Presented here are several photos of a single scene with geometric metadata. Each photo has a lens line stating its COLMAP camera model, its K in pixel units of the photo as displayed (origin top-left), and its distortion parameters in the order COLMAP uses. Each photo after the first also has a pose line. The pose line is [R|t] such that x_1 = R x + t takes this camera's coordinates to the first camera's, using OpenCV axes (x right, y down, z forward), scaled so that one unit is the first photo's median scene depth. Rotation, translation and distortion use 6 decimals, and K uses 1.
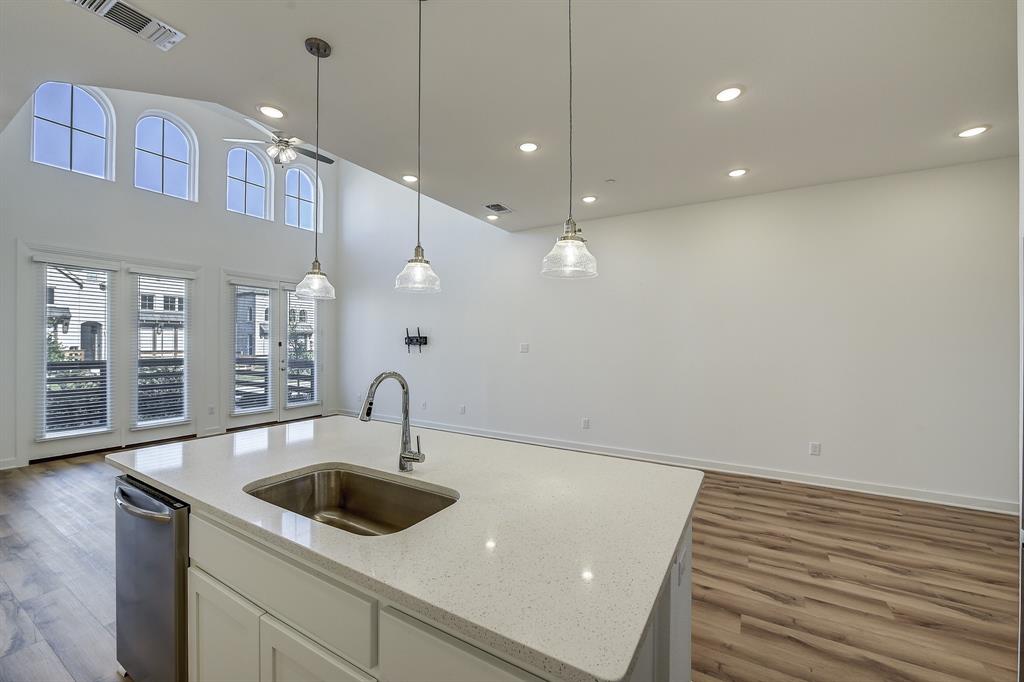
lens RADIAL K [[409.6, 0, 512.0], [0, 409.6, 341.0], [0, 0, 1]] dist [-0.009478, -0.000272]
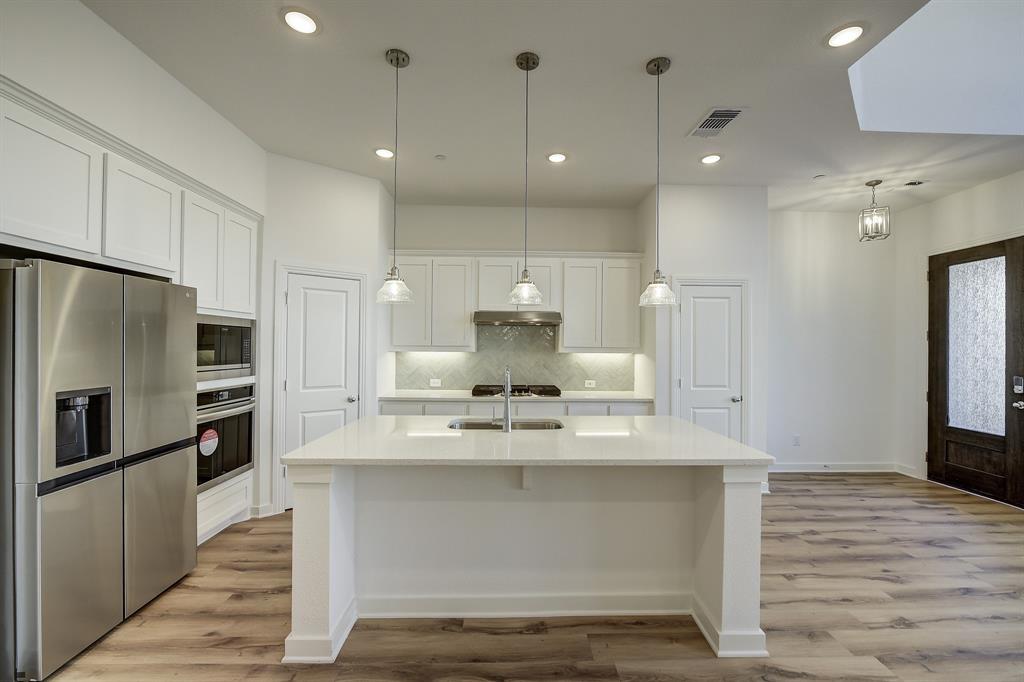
lens RADIAL K [[419.8, 0, 514.2], [0, 419.8, 344.0], [0, 0, 1]] dist [-0.010401, 0.000103]
pose [[-0.848944, -0.015800, -0.528246, 0.159209], [-0.011634, 0.999869, -0.011209, 0.003247], [0.528354, -0.003370, -0.849017, 0.692945]]
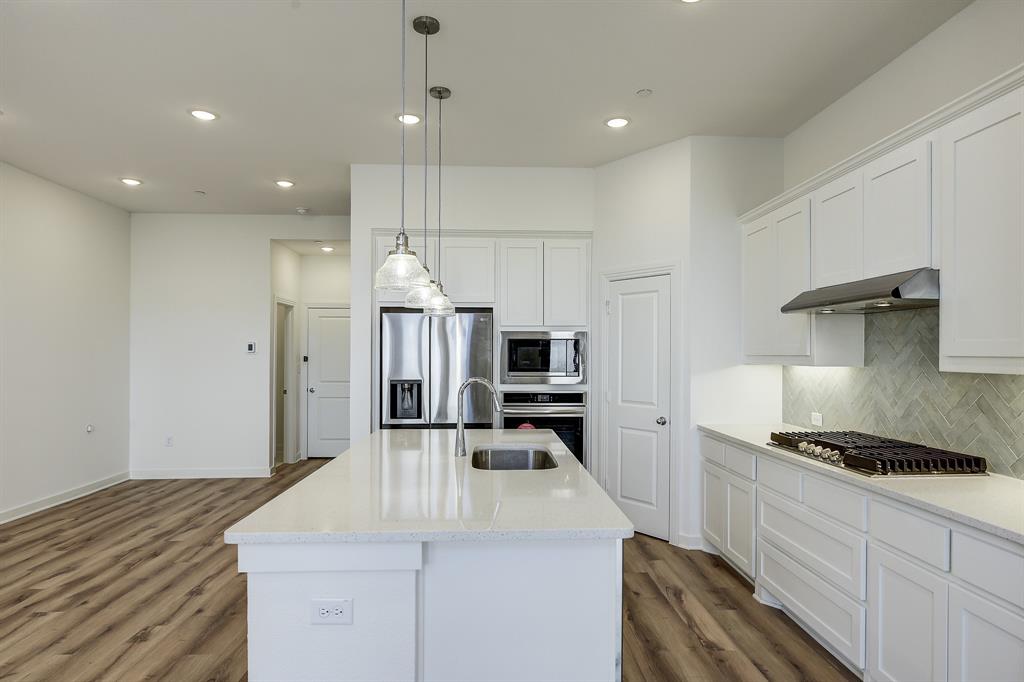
lens RADIAL K [[571.1, 0, 517.0], [0, 571.1, 354.3], [0, 0, 1]] dist [-0.003441, -0.000842]
pose [[-0.553376, -0.007699, 0.832896, -0.546474], [-0.007986, 0.999960, 0.003938, -0.002504], [-0.832893, -0.004473, -0.553416, 0.548152]]
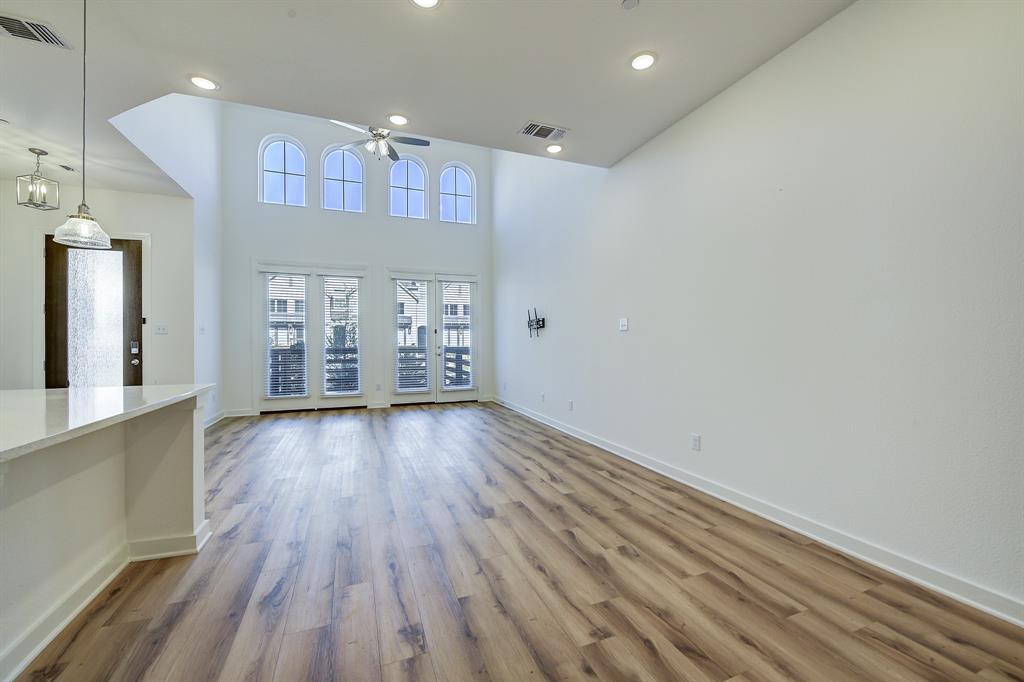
lens RADIAL K [[406.5, 0, 514.4], [0, 406.5, 342.0], [0, 0, 1]] dist [-0.009305, -0.000341]
pose [[0.791846, -0.007339, -0.610677, 0.335301], [0.009723, 0.999953, 0.000590, 0.048702], [0.610644, -0.006404, 0.791879, 0.353908]]
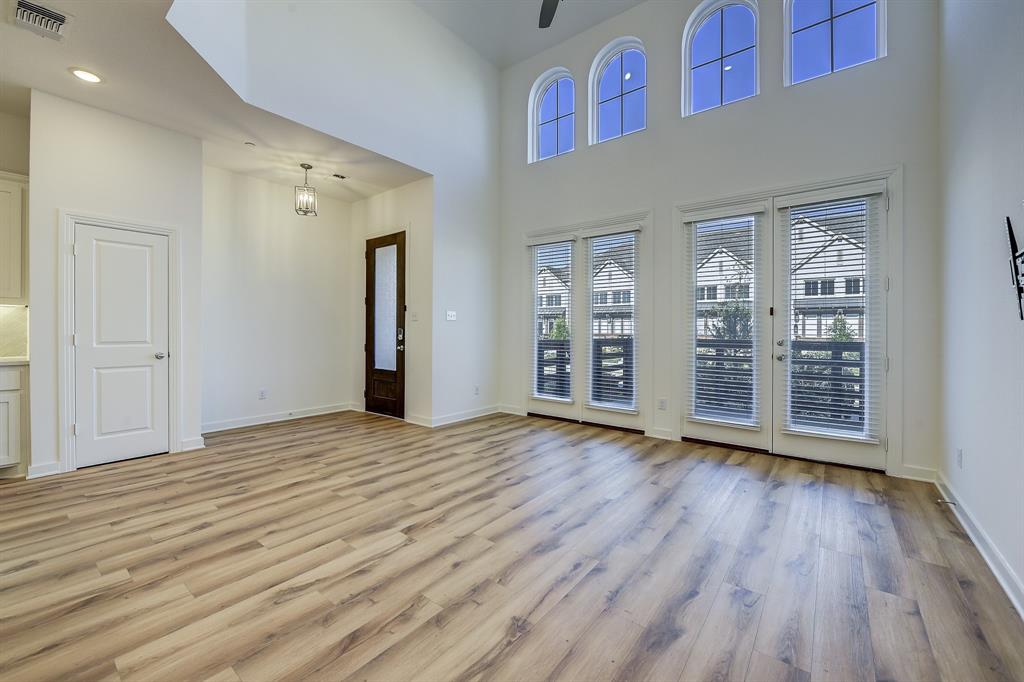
lens RADIAL K [[409.9, 0, 512.3], [0, 409.9, 332.8], [0, 0, 1]] dist [-0.008414, -0.000313]
pose [[-0.130114, 0.001162, -0.991498, 0.024407], [-0.003849, 0.999991, 0.001677, 0.047984], [0.991492, 0.004034, -0.130109, 0.946822]]
